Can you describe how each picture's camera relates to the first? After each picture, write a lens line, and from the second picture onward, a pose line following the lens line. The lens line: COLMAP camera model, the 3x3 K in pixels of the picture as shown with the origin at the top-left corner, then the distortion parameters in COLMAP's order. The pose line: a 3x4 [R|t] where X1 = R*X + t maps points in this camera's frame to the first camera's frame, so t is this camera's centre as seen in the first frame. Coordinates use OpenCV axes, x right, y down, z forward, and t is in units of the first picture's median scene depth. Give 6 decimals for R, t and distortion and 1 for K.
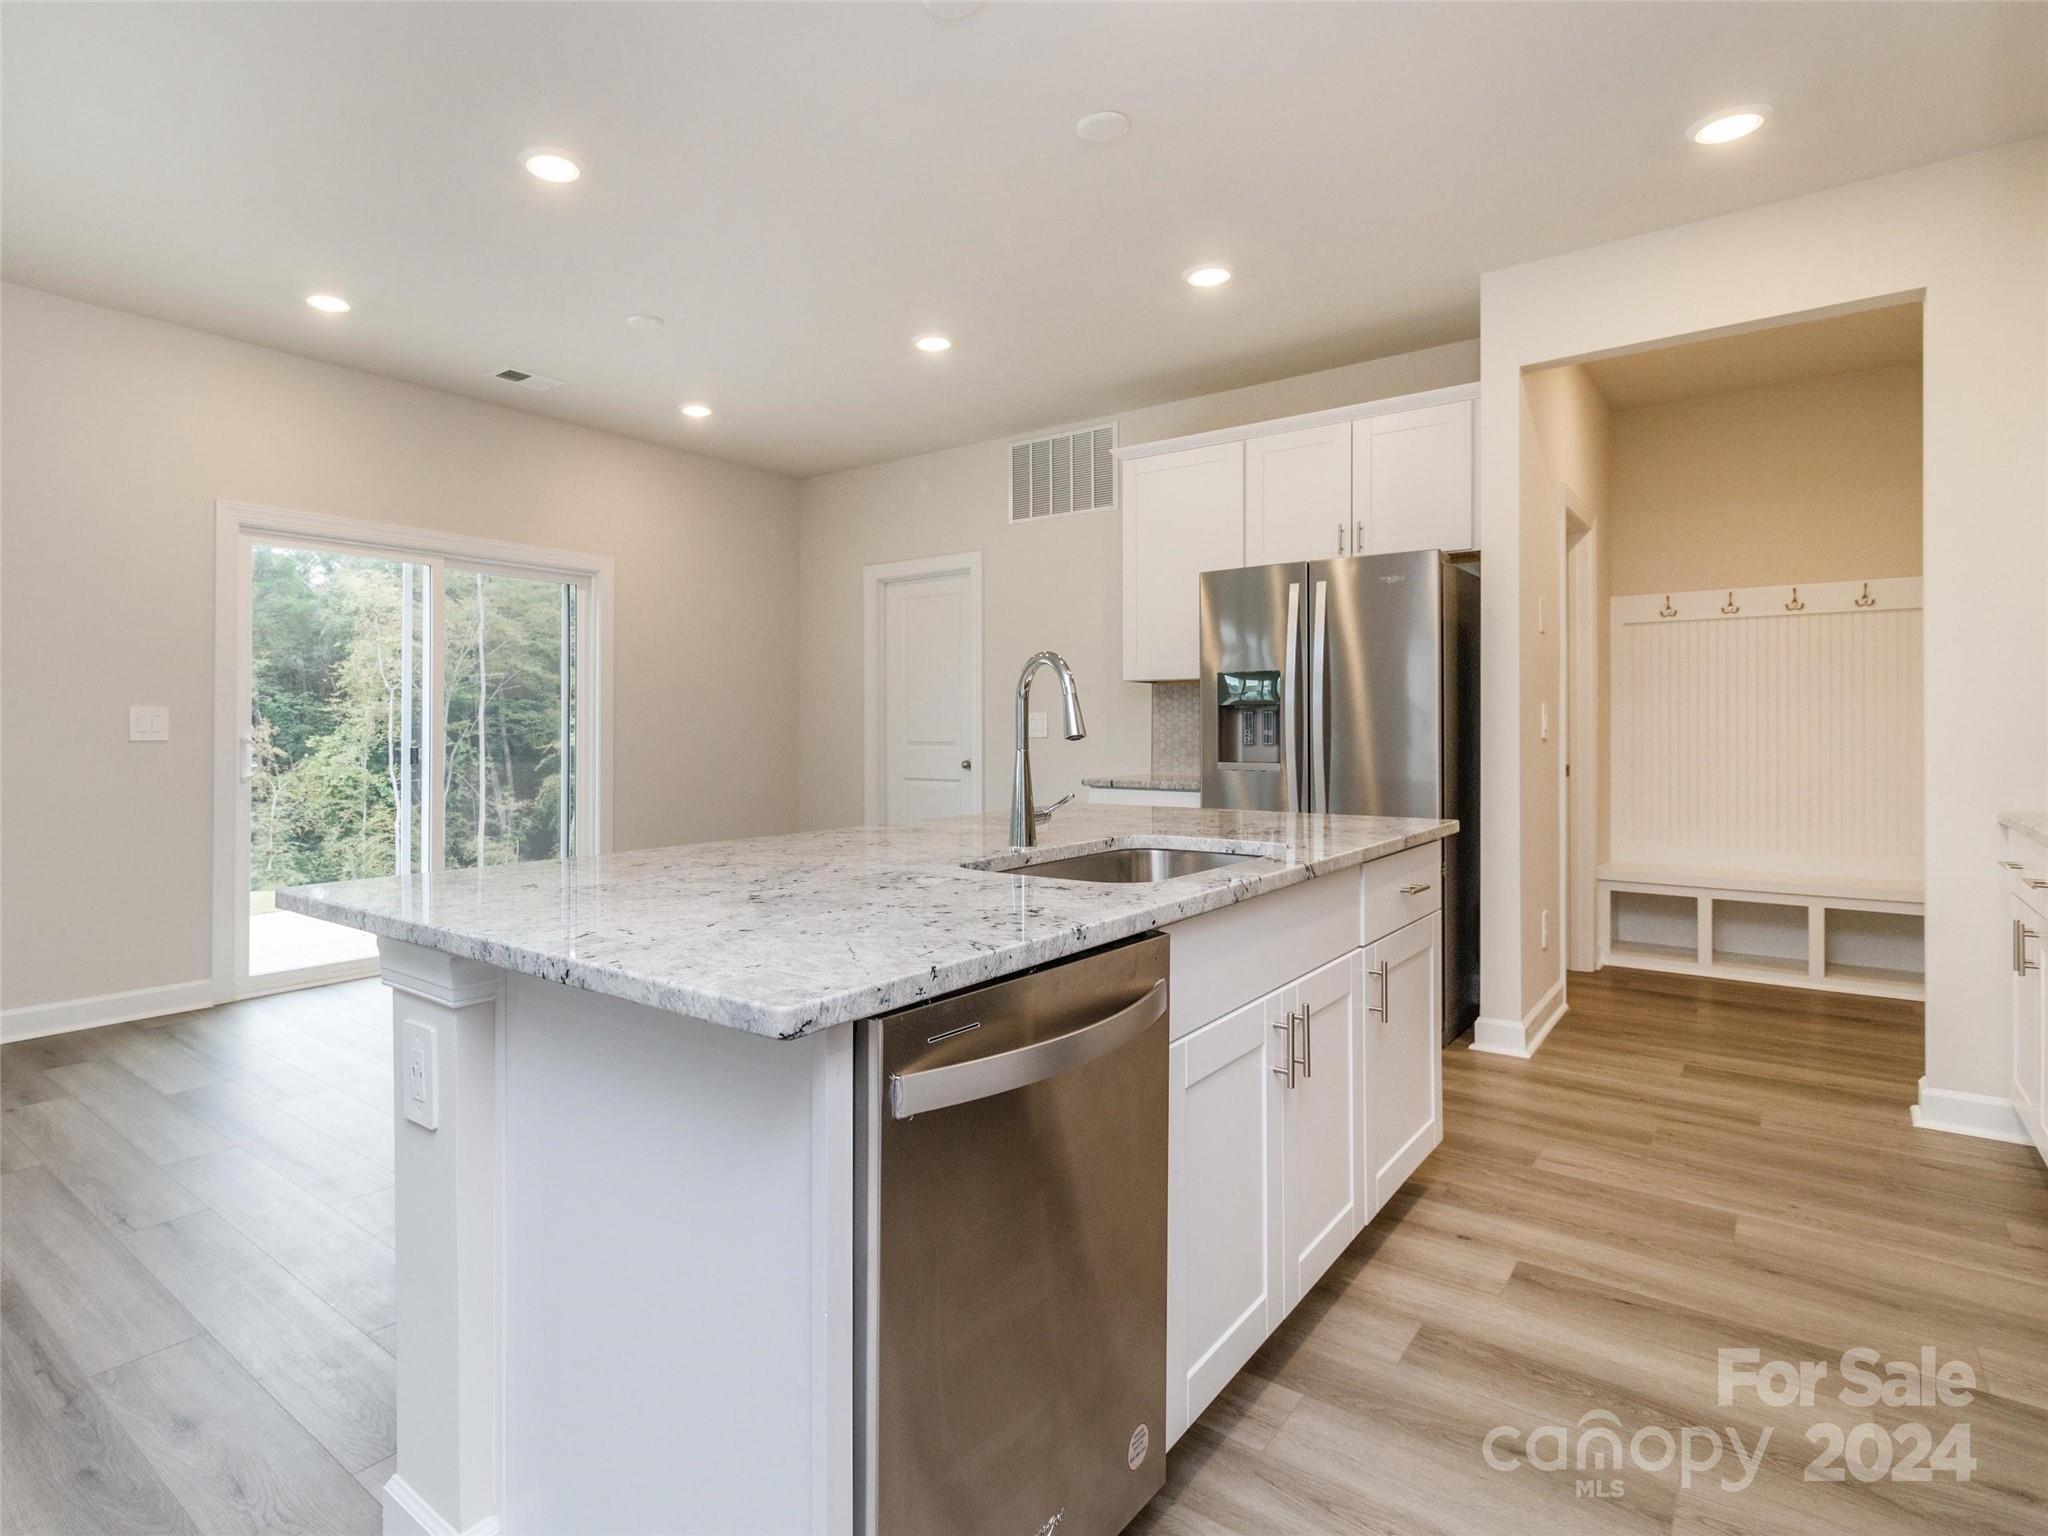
lens RADIAL K [[1075.4, 0, 900.7], [0, 1075.4, 725.8], [0, 0, 1]] dist [0.001352, 0.000243]
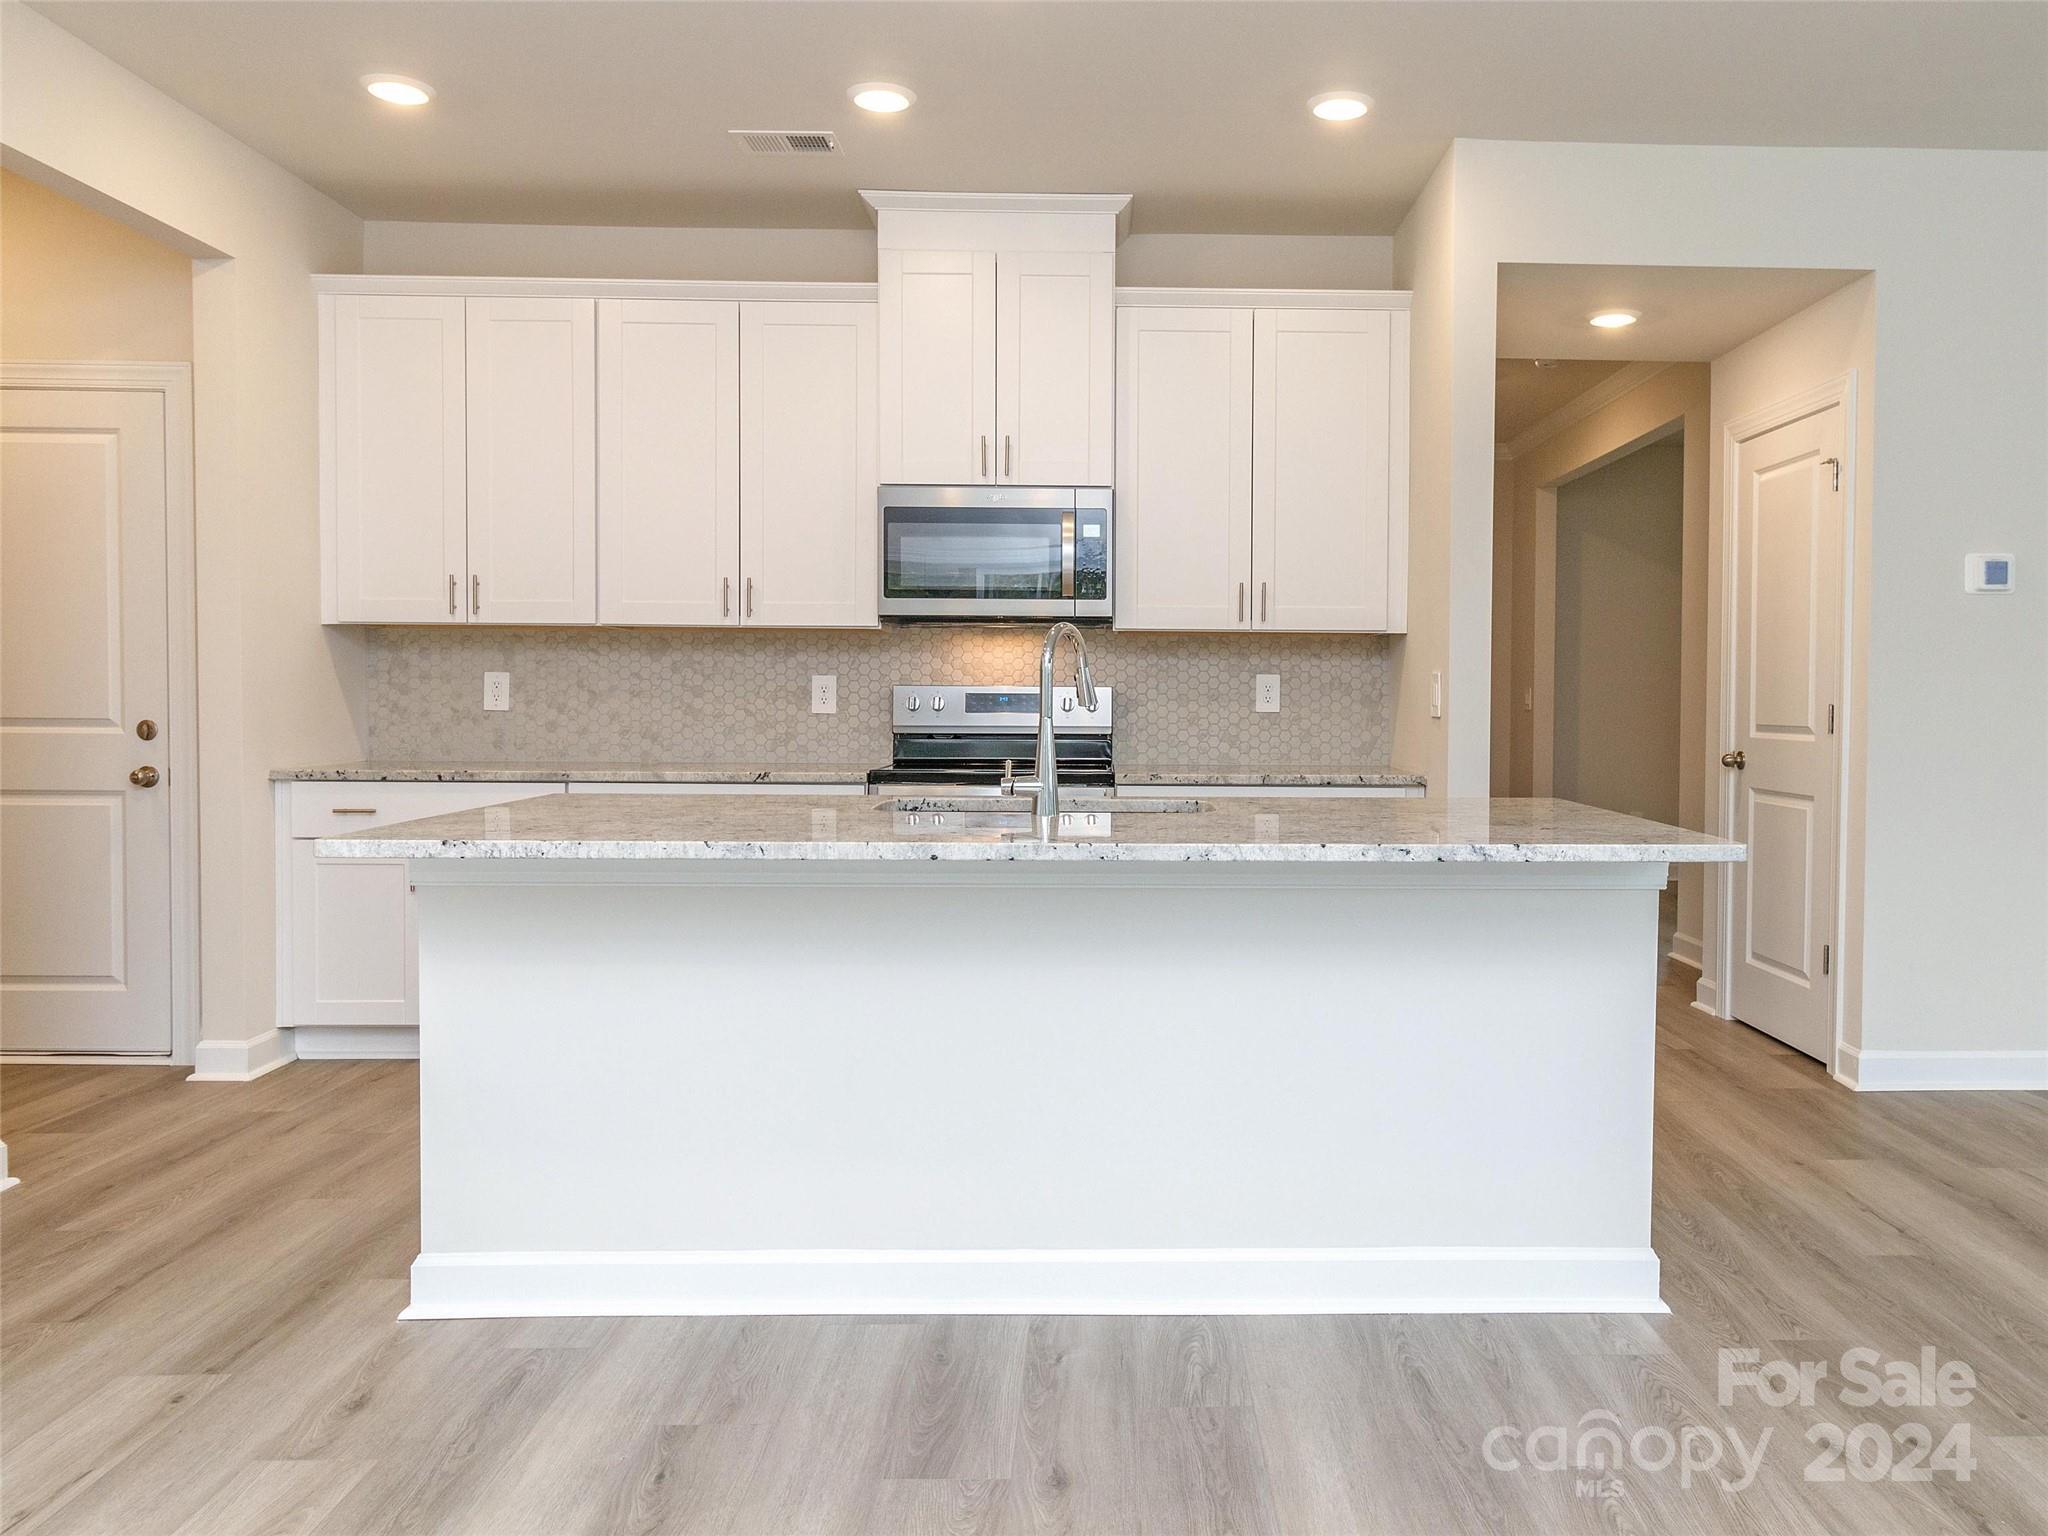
lens RADIAL K [[1553.5, 0, 1155.4], [0, 1553.5, 741.8], [0, 0, 1]] dist [-0.004869, 0.007318]
pose [[-0.666153, -0.025790, 0.745369, -0.479700], [-0.006458, 0.999564, 0.028814, 0.001120], [-0.745787, 0.014381, -0.666029, 0.882196]]
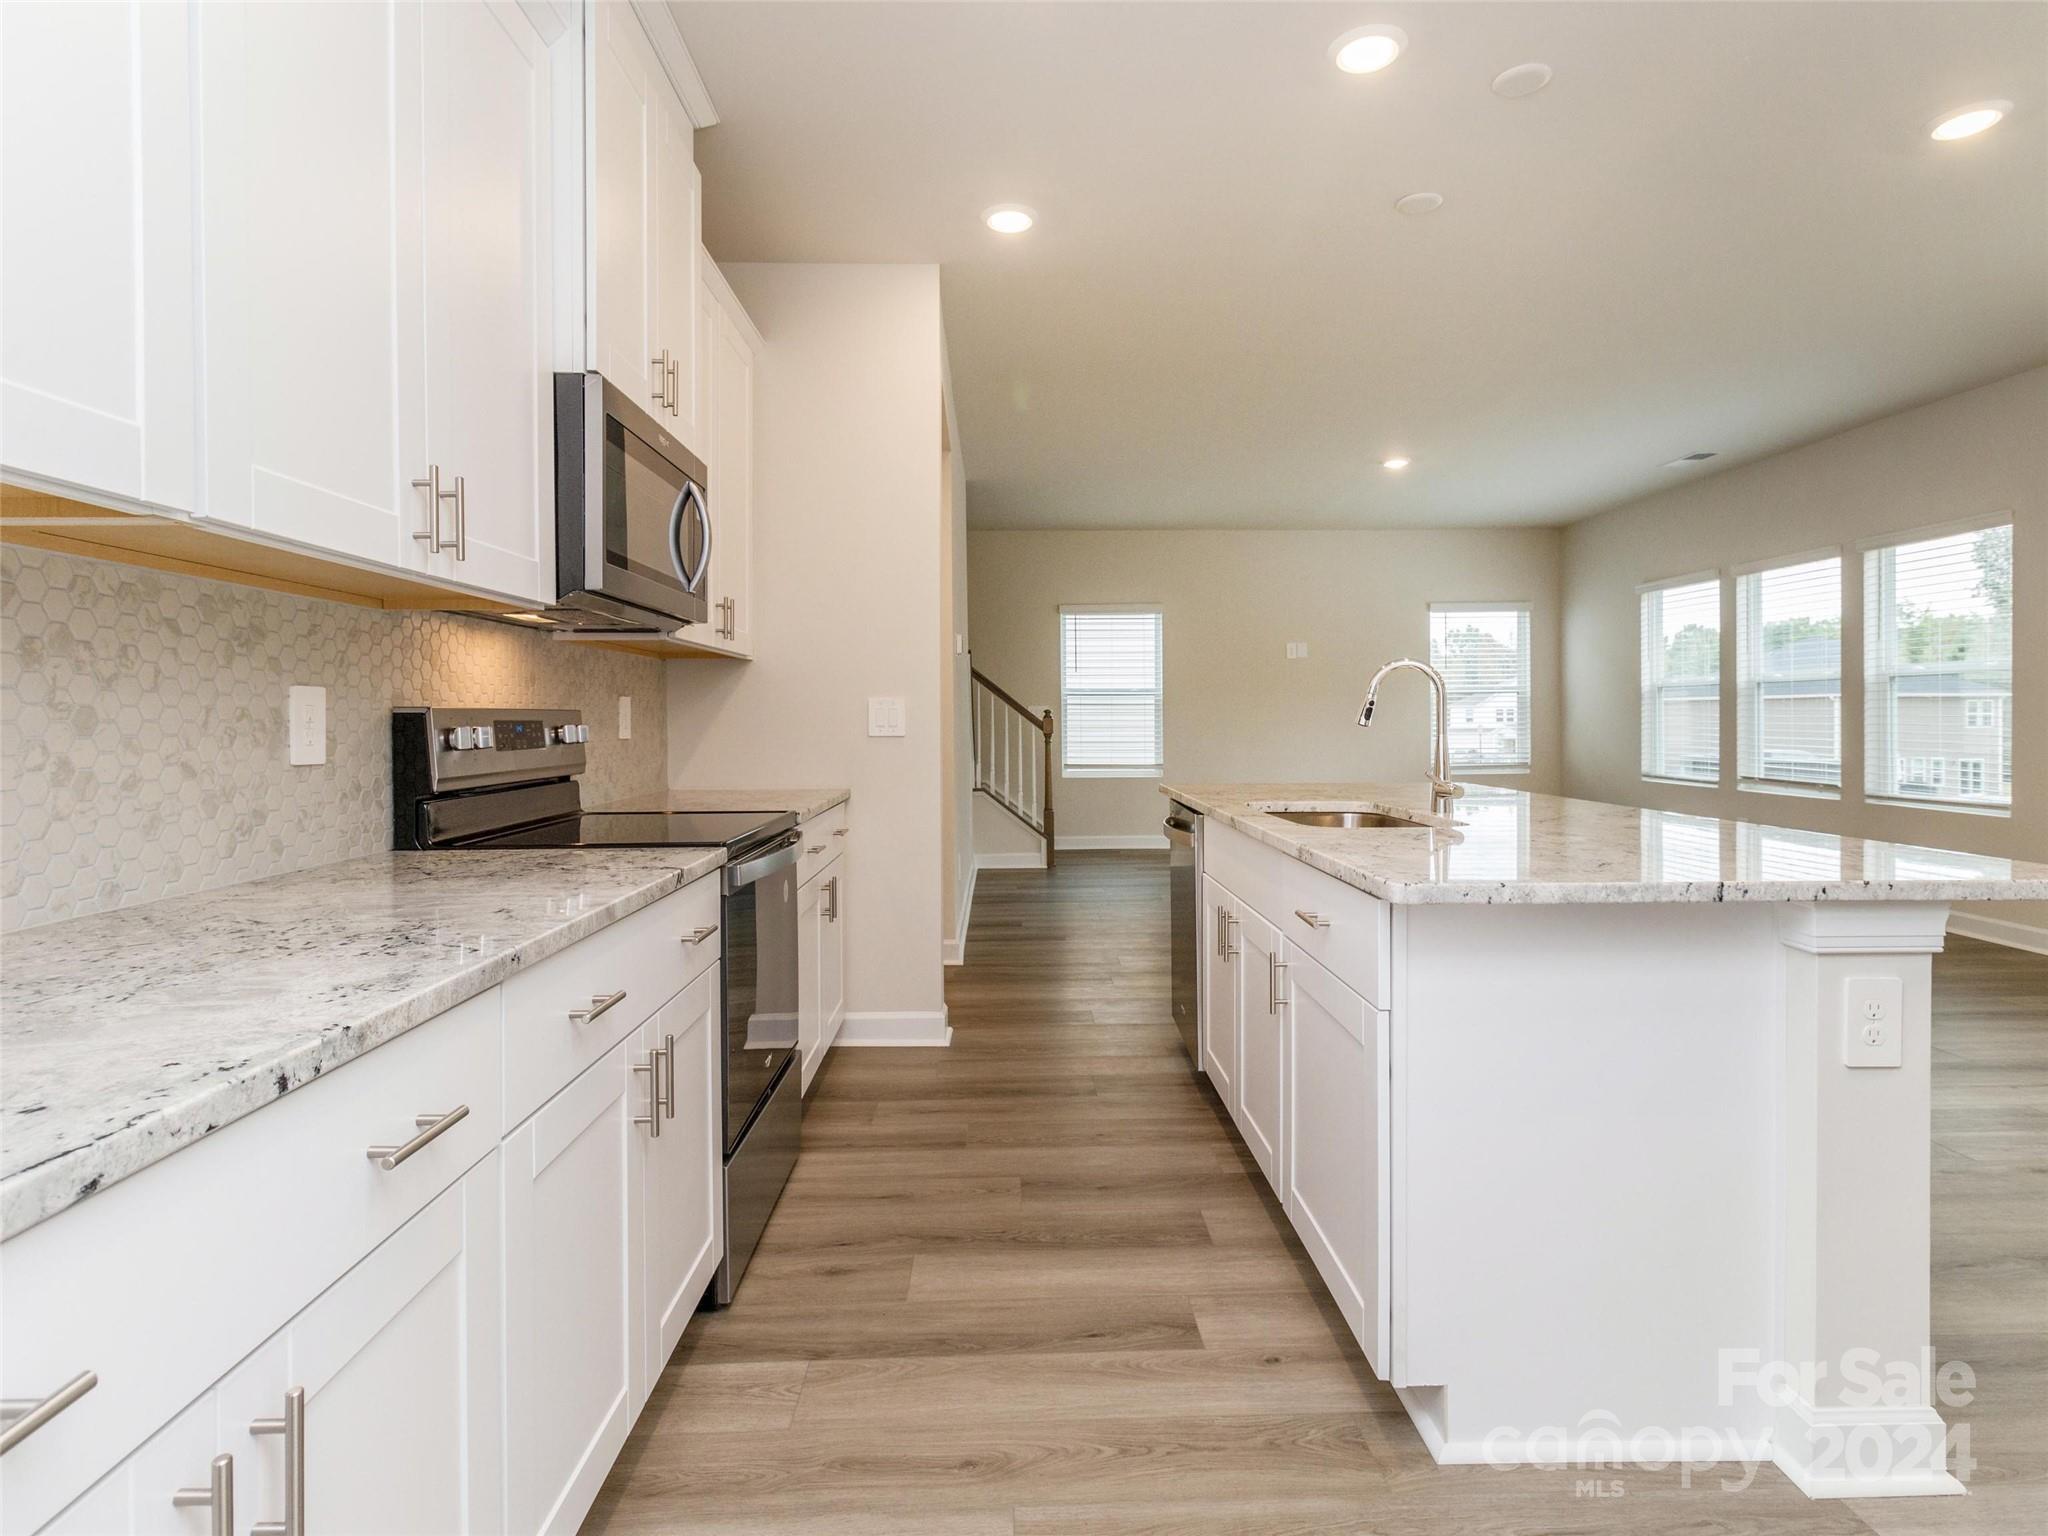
lens RADIAL K [[1075.4, 0, 1036.3], [0, 1075.4, 729.7], [0, 0, 1]] dist [0.001352, 0.000243]
pose [[-0.747009, 0.012985, -0.664687, 0.605025], [0.008143, 0.999913, 0.010382, 0.000420], [0.664764, 0.002343, -0.747050, 0.759921]]
